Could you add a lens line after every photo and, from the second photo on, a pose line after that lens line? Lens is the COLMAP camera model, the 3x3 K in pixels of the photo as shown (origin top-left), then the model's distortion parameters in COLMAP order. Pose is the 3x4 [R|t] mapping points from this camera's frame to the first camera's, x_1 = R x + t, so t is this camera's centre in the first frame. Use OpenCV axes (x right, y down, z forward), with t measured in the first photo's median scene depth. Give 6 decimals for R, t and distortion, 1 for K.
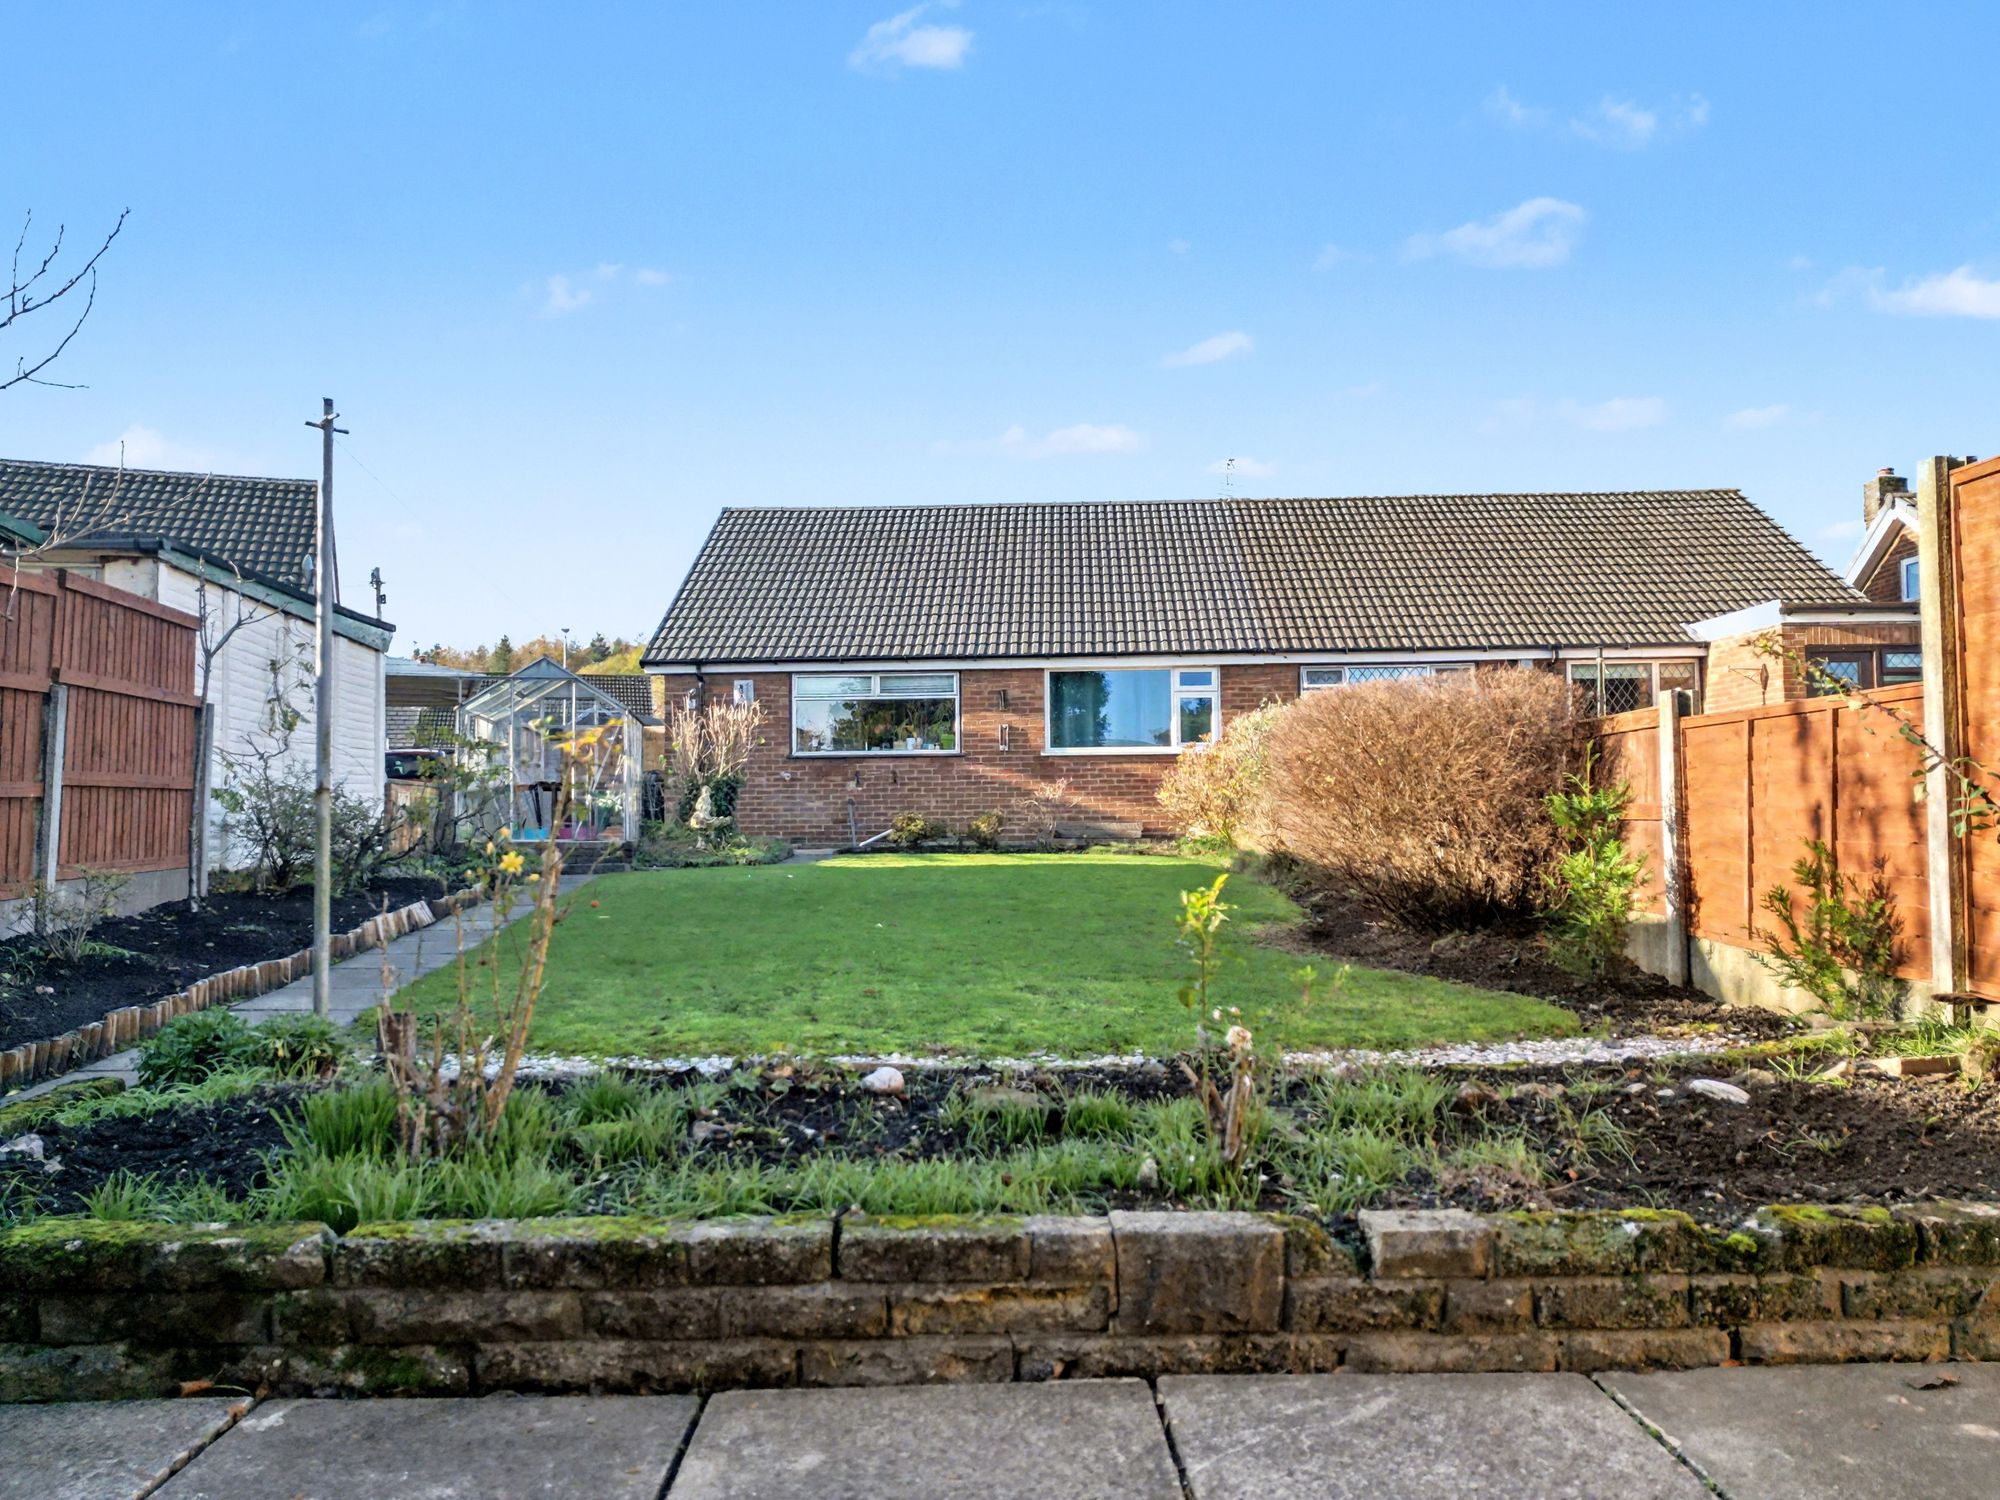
lens RADIAL K [[1427.4, 0, 1002.2], [0, 1427.4, 719.4], [0, 0, 1]] dist [0.004274, -0.018168]
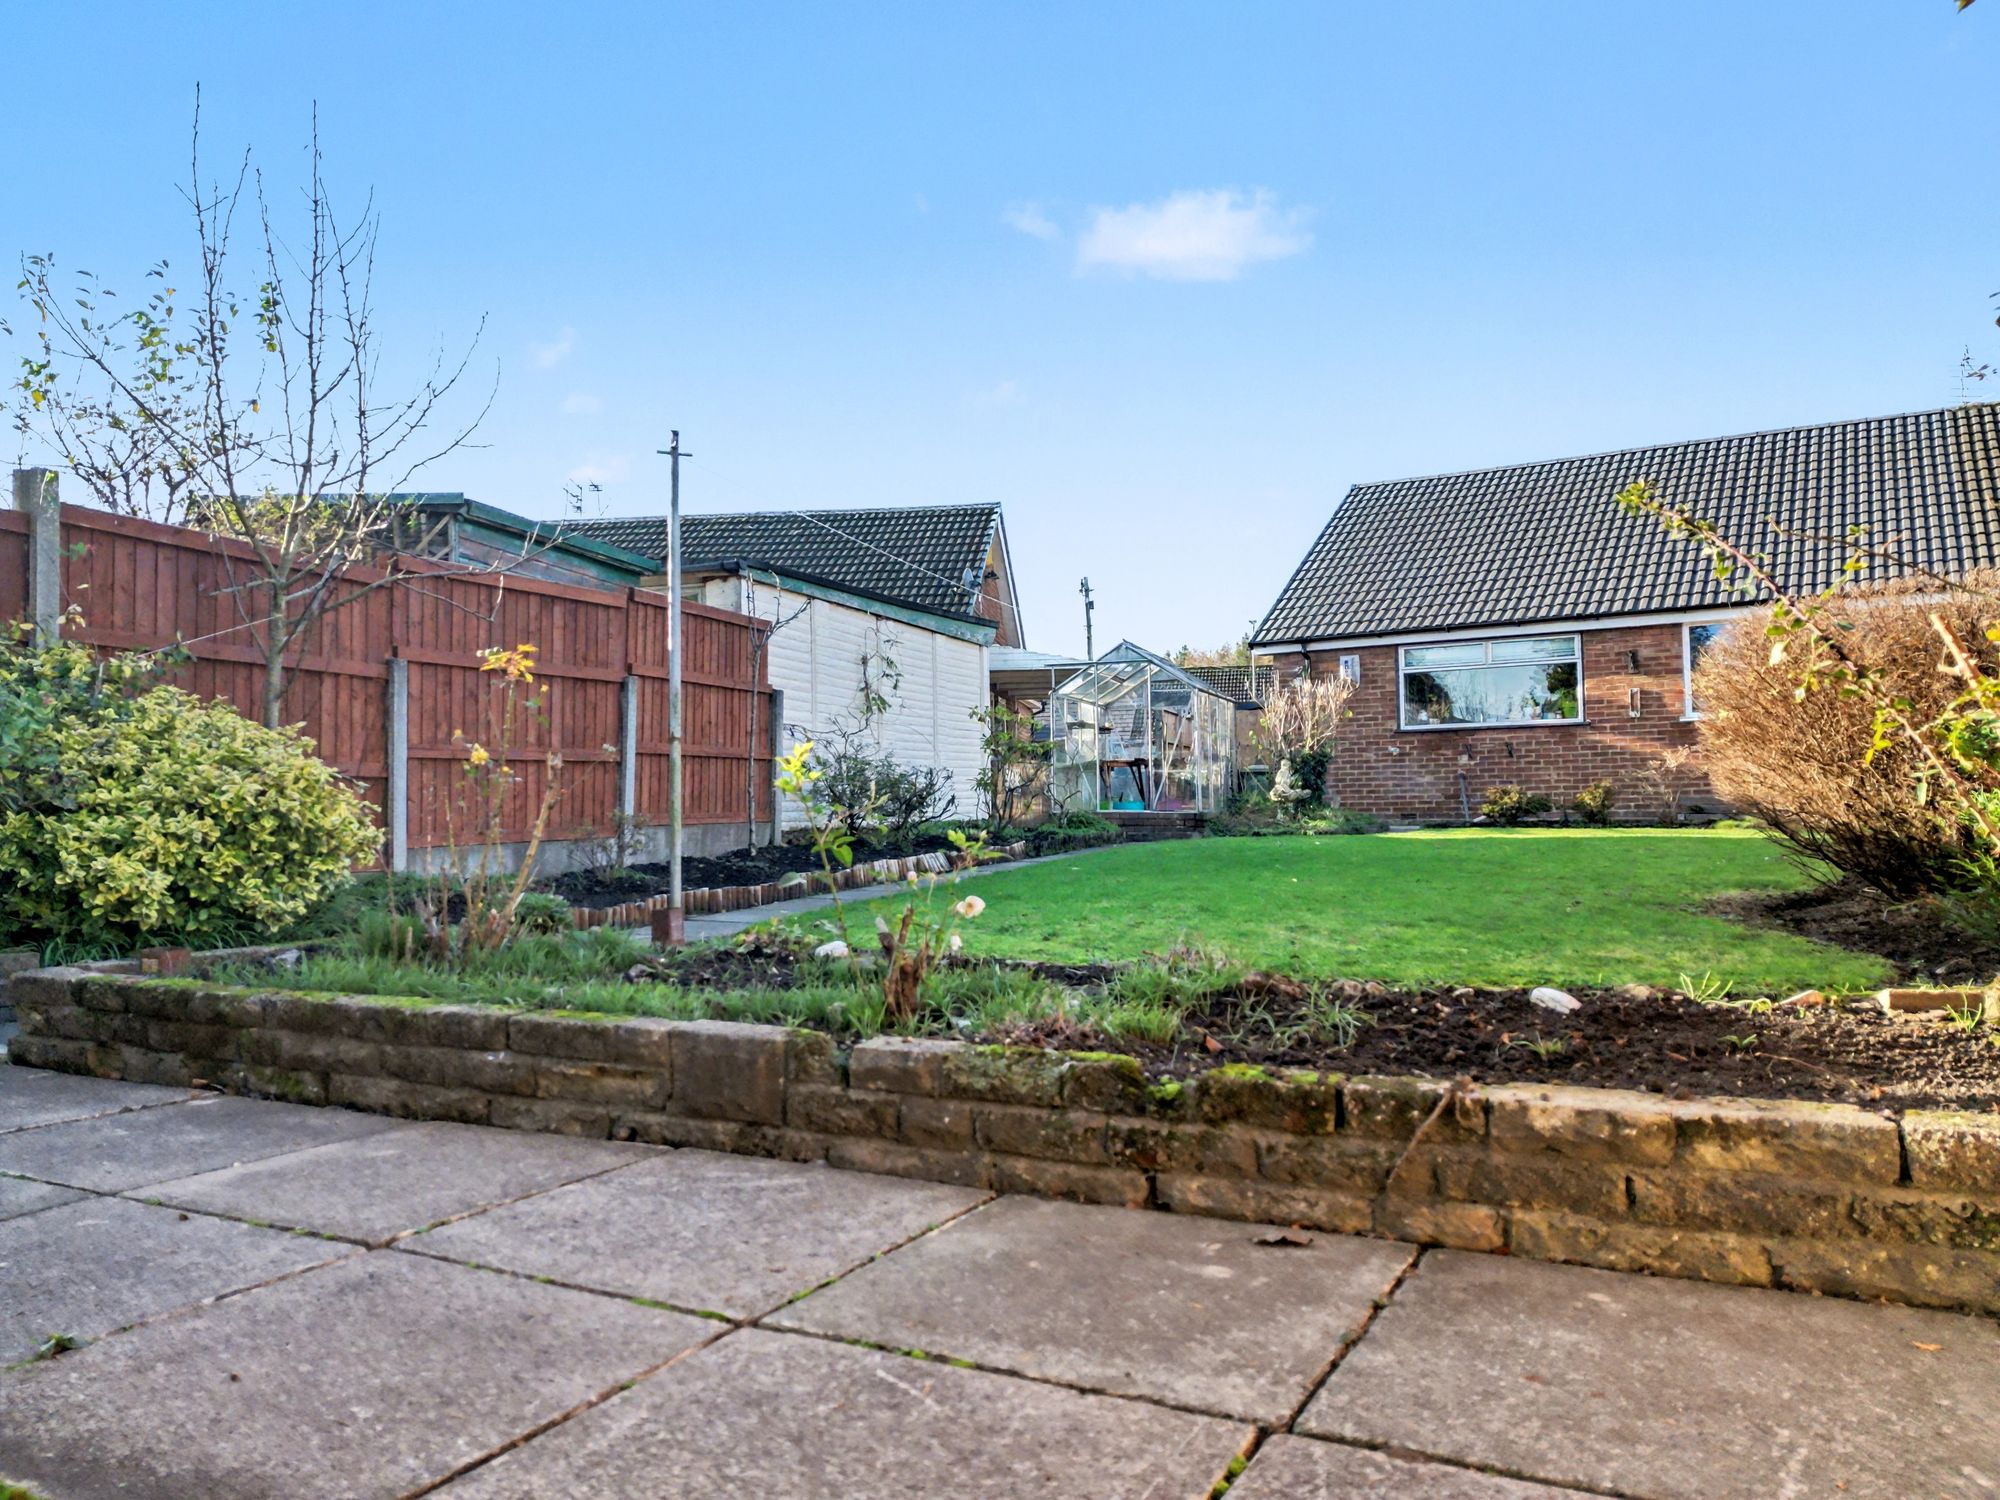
lens RADIAL K [[1427.4, 0, 1002.2], [0, 1427.4, 719.4], [0, 0, 1]] dist [0.004274, -0.018168]
pose [[0.871793, -0.033833, -0.488704, 0.563362], [0.037140, 0.999306, -0.002928, 0.065367], [0.488464, -0.015598, 0.872445, 0.047008]]
